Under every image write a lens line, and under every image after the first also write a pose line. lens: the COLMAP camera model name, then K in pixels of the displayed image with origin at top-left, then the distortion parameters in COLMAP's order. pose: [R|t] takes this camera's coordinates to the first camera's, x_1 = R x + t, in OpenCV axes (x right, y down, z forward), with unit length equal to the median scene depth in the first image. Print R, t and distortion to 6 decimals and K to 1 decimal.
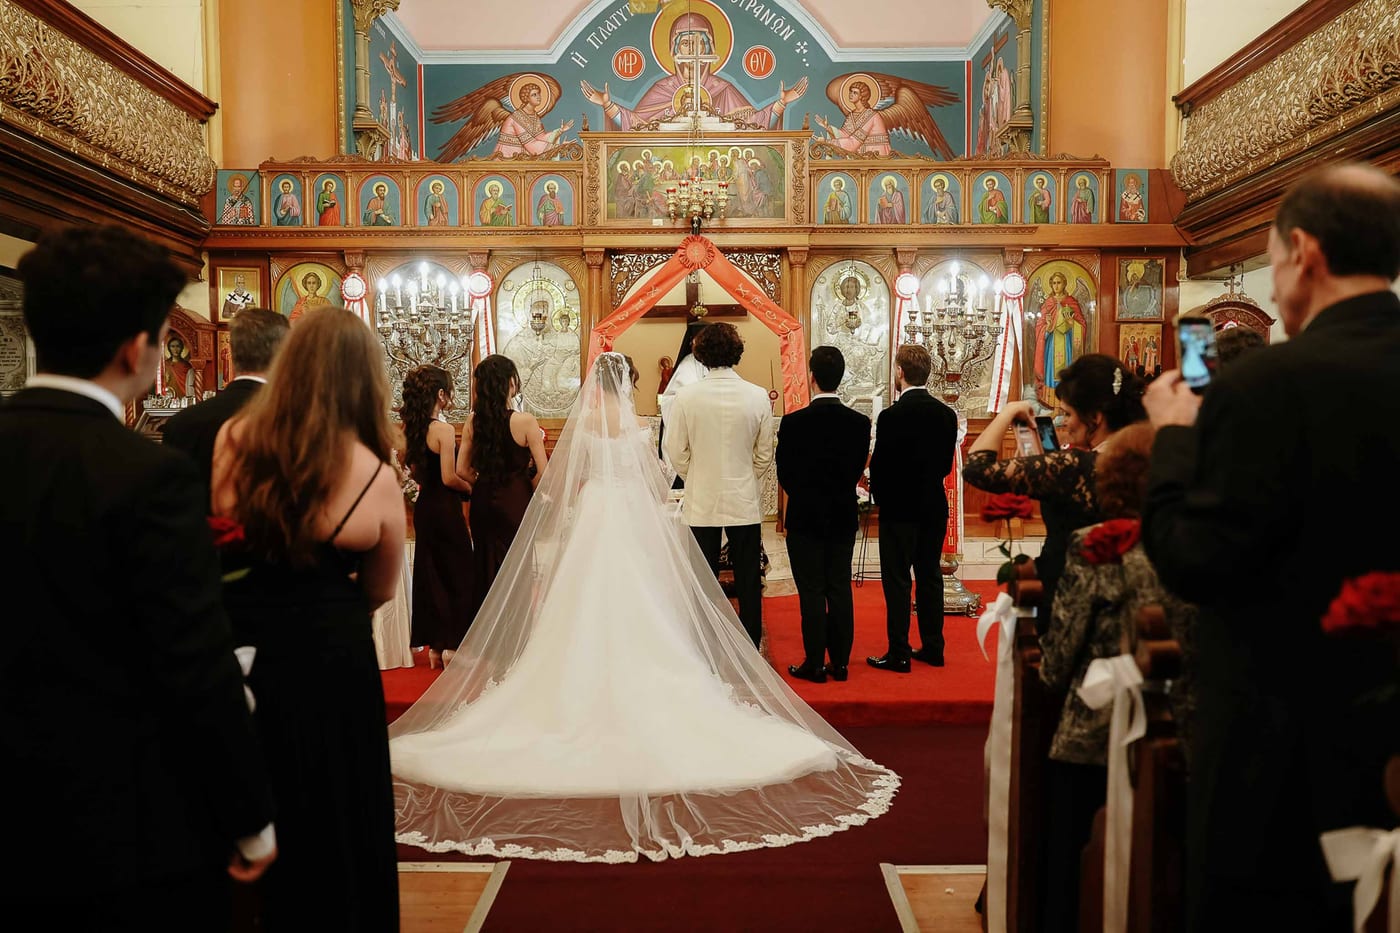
lens RADIAL K [[1114.6, 0, 708.1], [0, 1114.6, 455.4], [0, 0, 1]] dist [-0.007564, -0.001722]
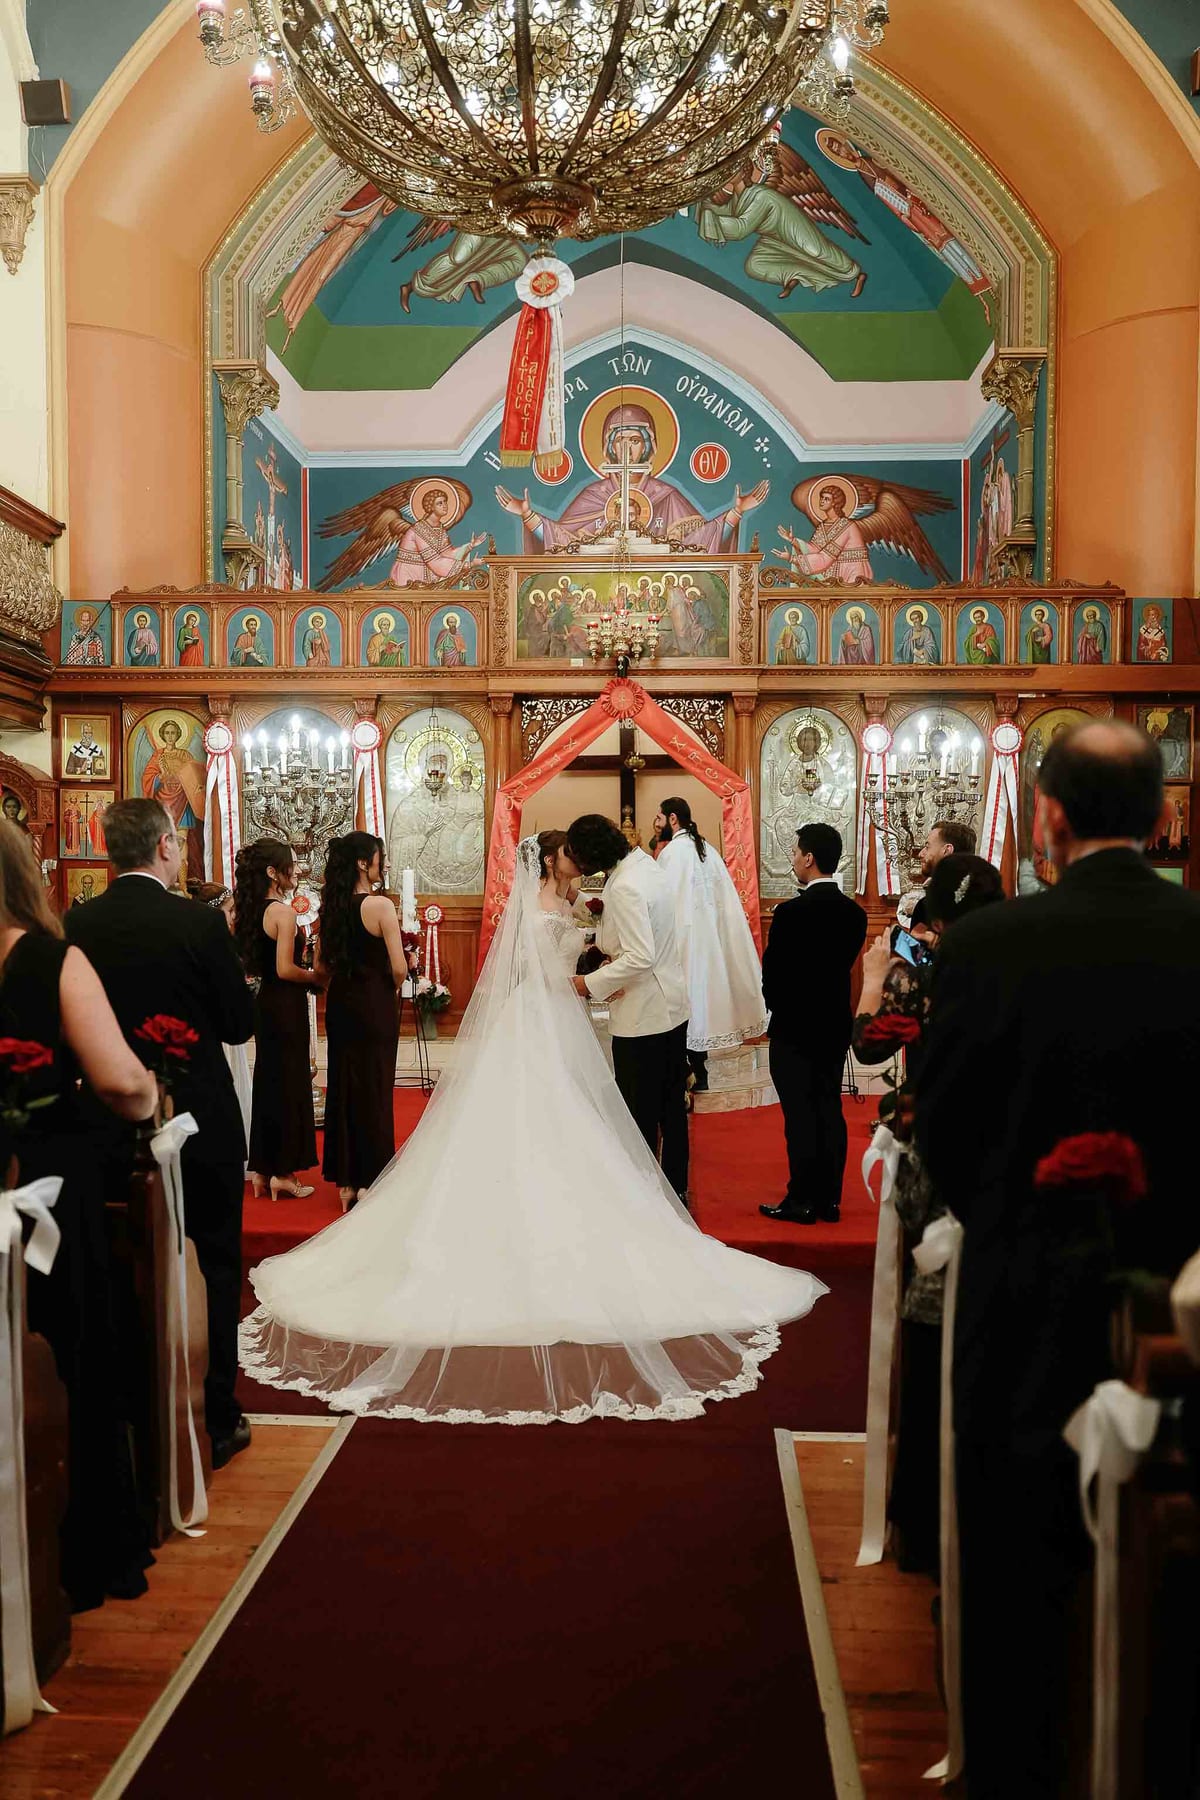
lens RADIAL K [[1385.6, 0, 600.0], [0, 1385.6, 900.0], [0, 0, 1]] dist [-0.009514, 0.004145]
pose [[0.998851, 0.008406, -0.047175, 0.022443], [-0.009386, 0.999744, -0.020600, -0.009057], [0.046989, 0.021019, 0.998674, -0.036067]]
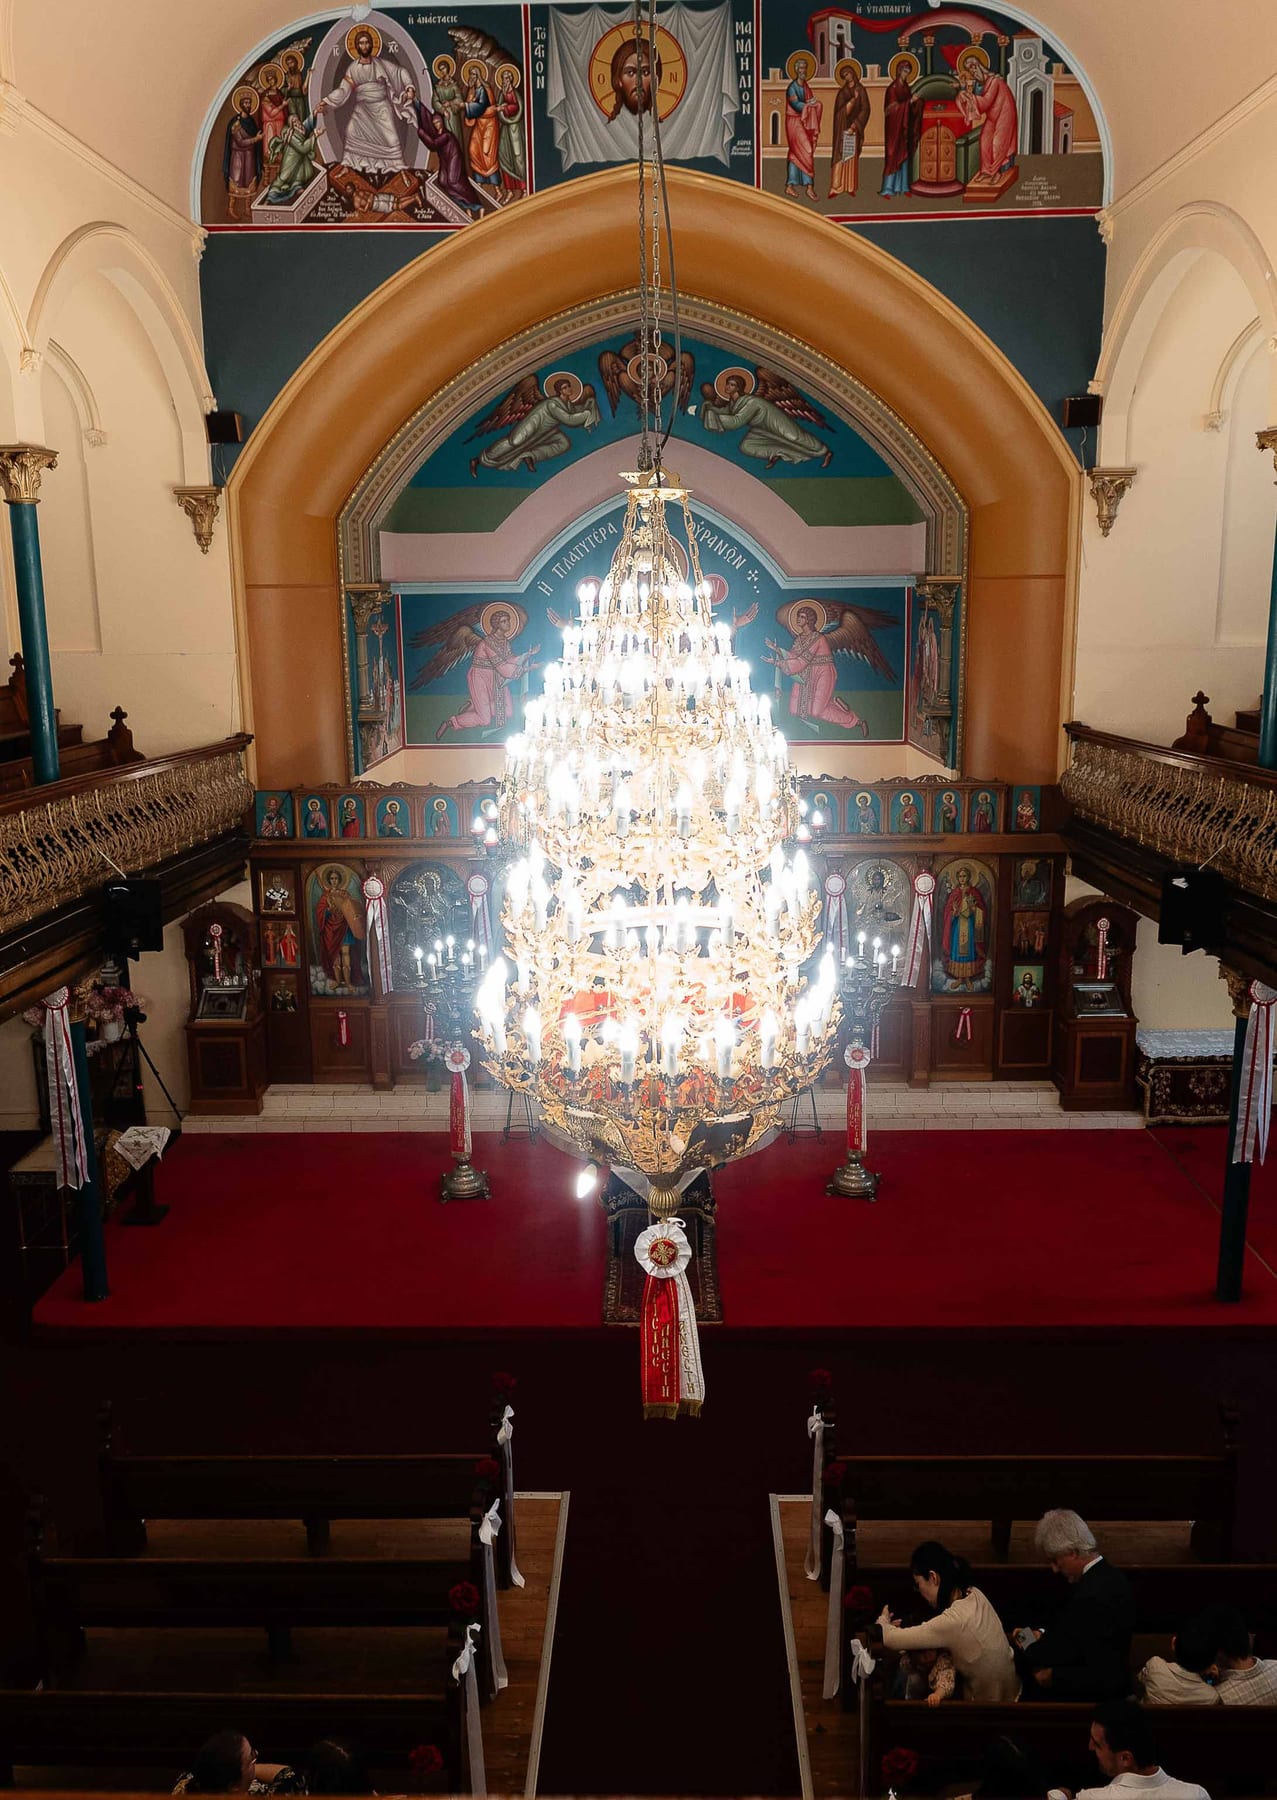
lens RADIAL K [[1231.4, 0, 642.8], [0, 1231.4, 897.2], [0, 0, 1]] dist [-0.023075, -0.002268]
pose [[0.999834, -0.006521, -0.016989, -0.004941], [0.008541, 0.992530, 0.121698, -0.298078], [0.016069, -0.121823, 0.992422, -0.309791]]
